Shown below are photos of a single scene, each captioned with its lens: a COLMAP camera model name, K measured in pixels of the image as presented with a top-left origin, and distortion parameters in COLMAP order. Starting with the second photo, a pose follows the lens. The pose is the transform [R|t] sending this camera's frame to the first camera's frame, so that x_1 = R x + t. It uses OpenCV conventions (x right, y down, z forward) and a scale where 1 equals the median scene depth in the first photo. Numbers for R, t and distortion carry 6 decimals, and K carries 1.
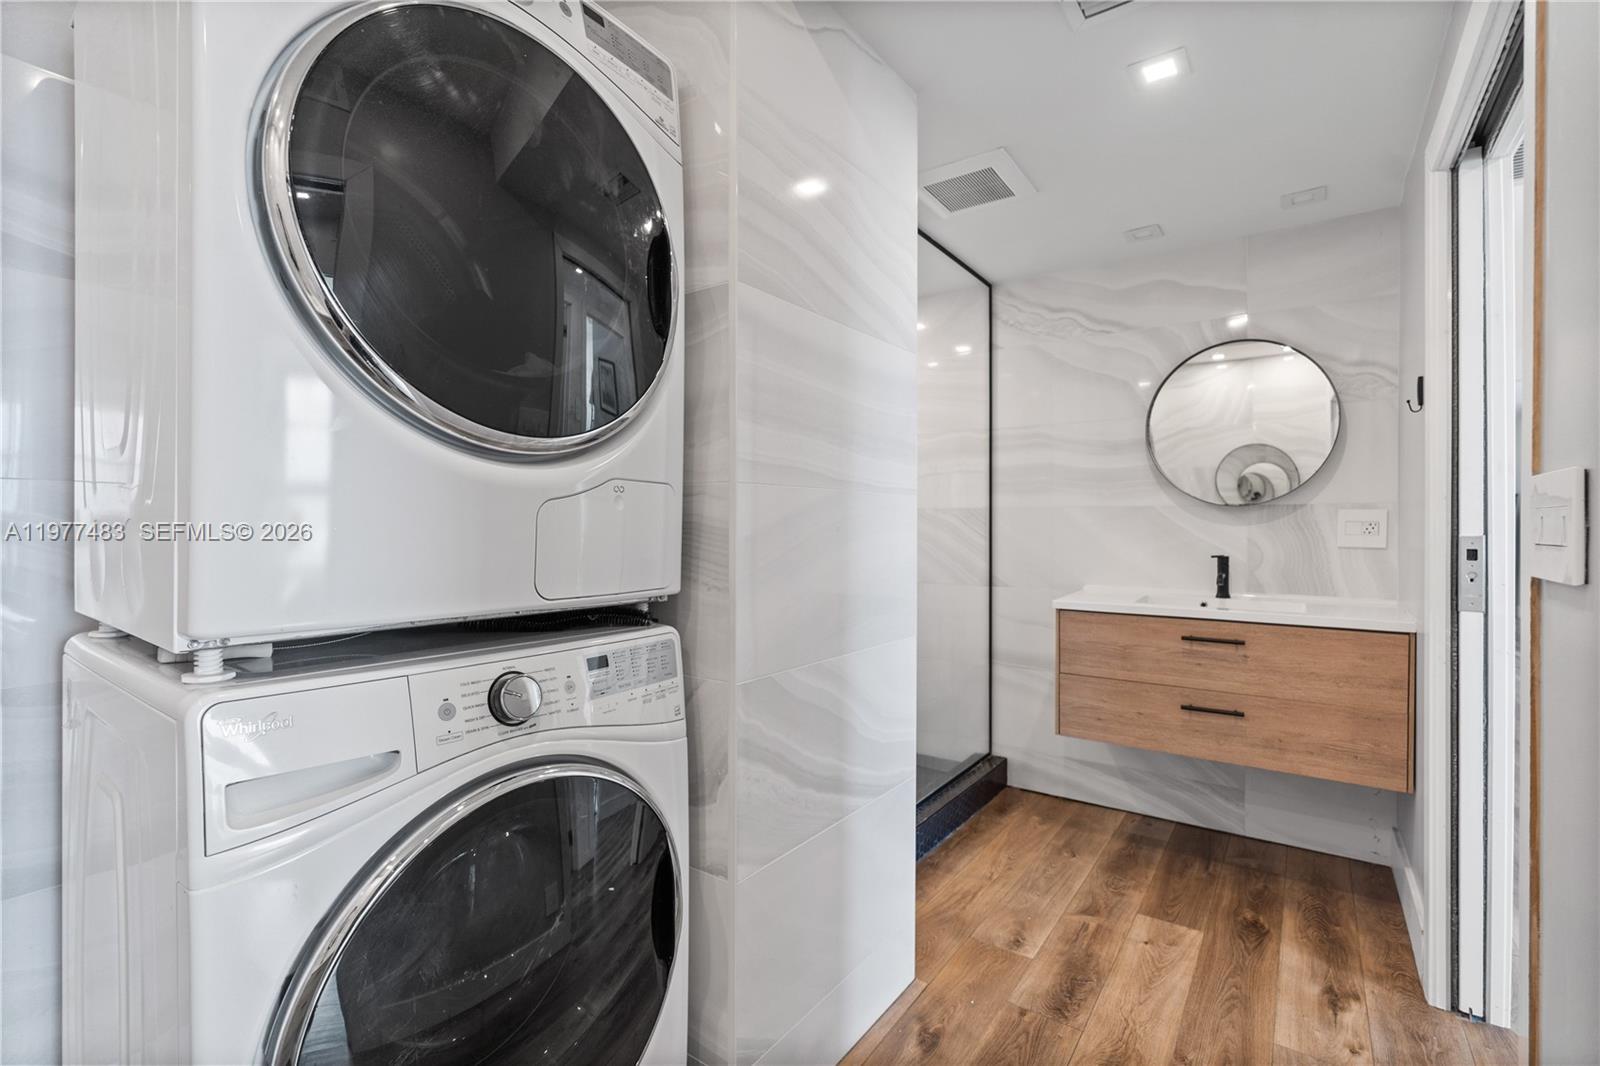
lens RADIAL K [[728.5, 0, 801.0], [0, 728.5, 524.4], [0, 0, 1]] dist [-0.000719, 0.000397]
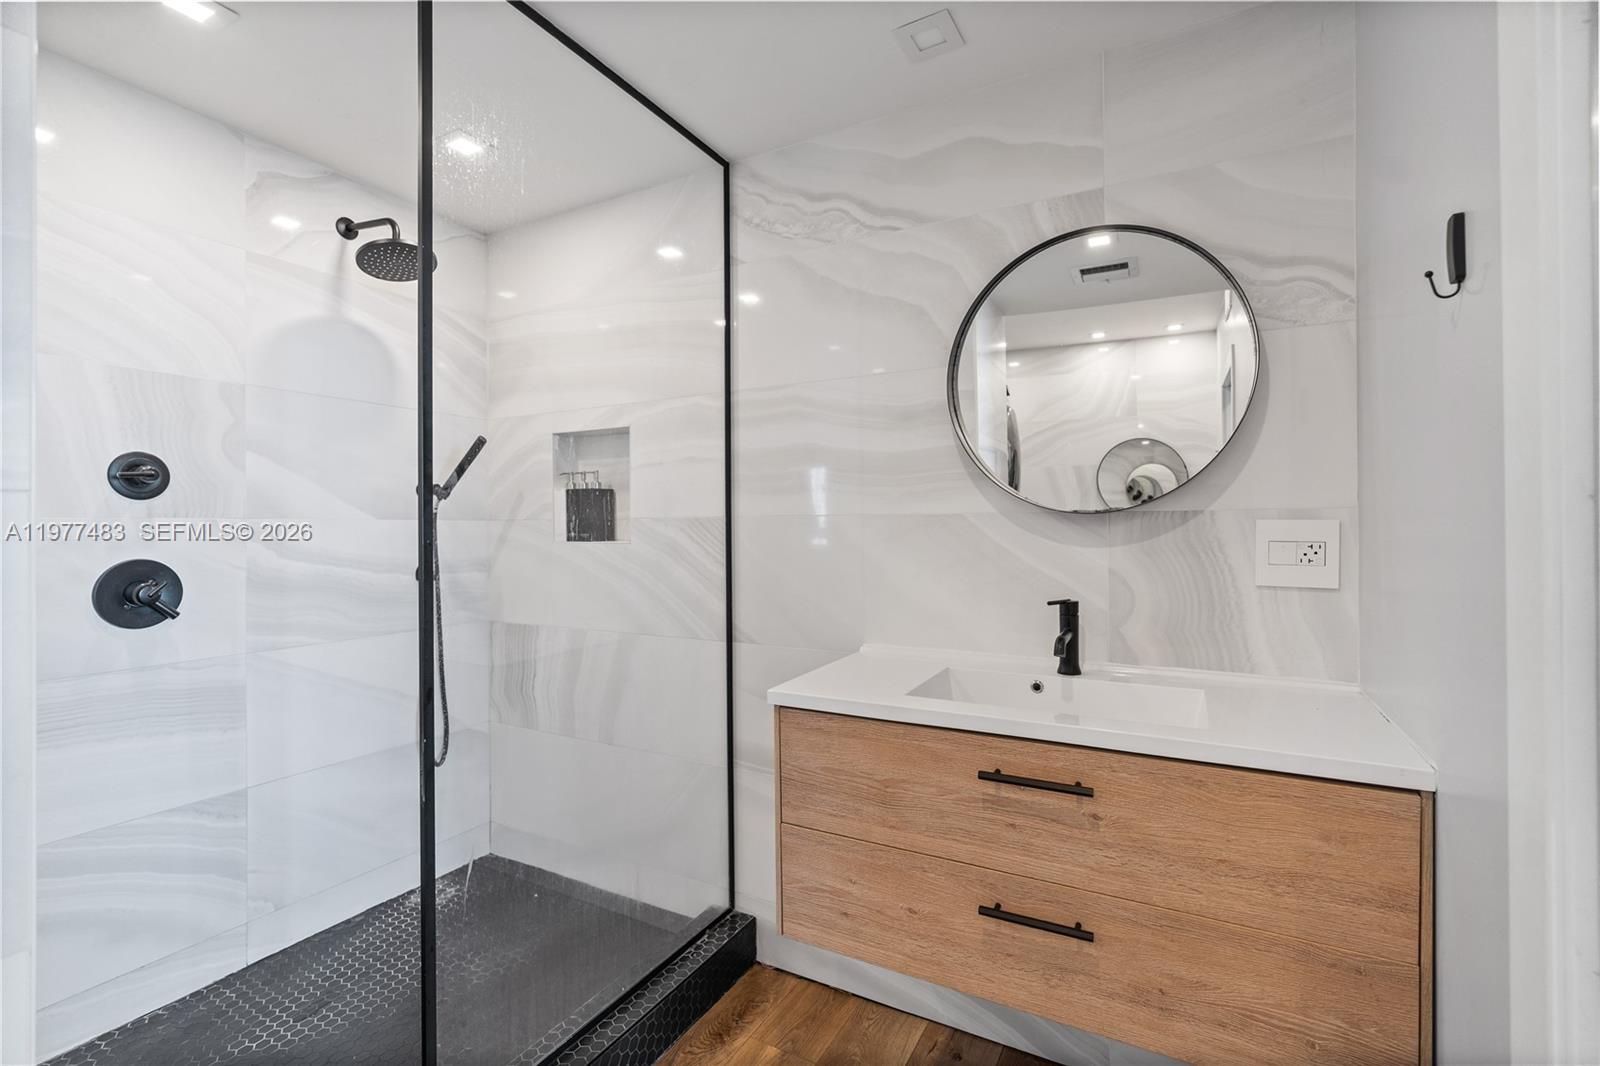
lens RADIAL K [[723.0, 0, 797.2], [0, 723.0, 521.2], [0, 0, 1]] dist [-0.002493, -0.000282]
pose [[0.994480, -0.004365, 0.104836, 0.304442], [0.005439, 0.999936, -0.009957, -0.015041], [-0.104786, 0.010472, 0.994440, 0.450625]]
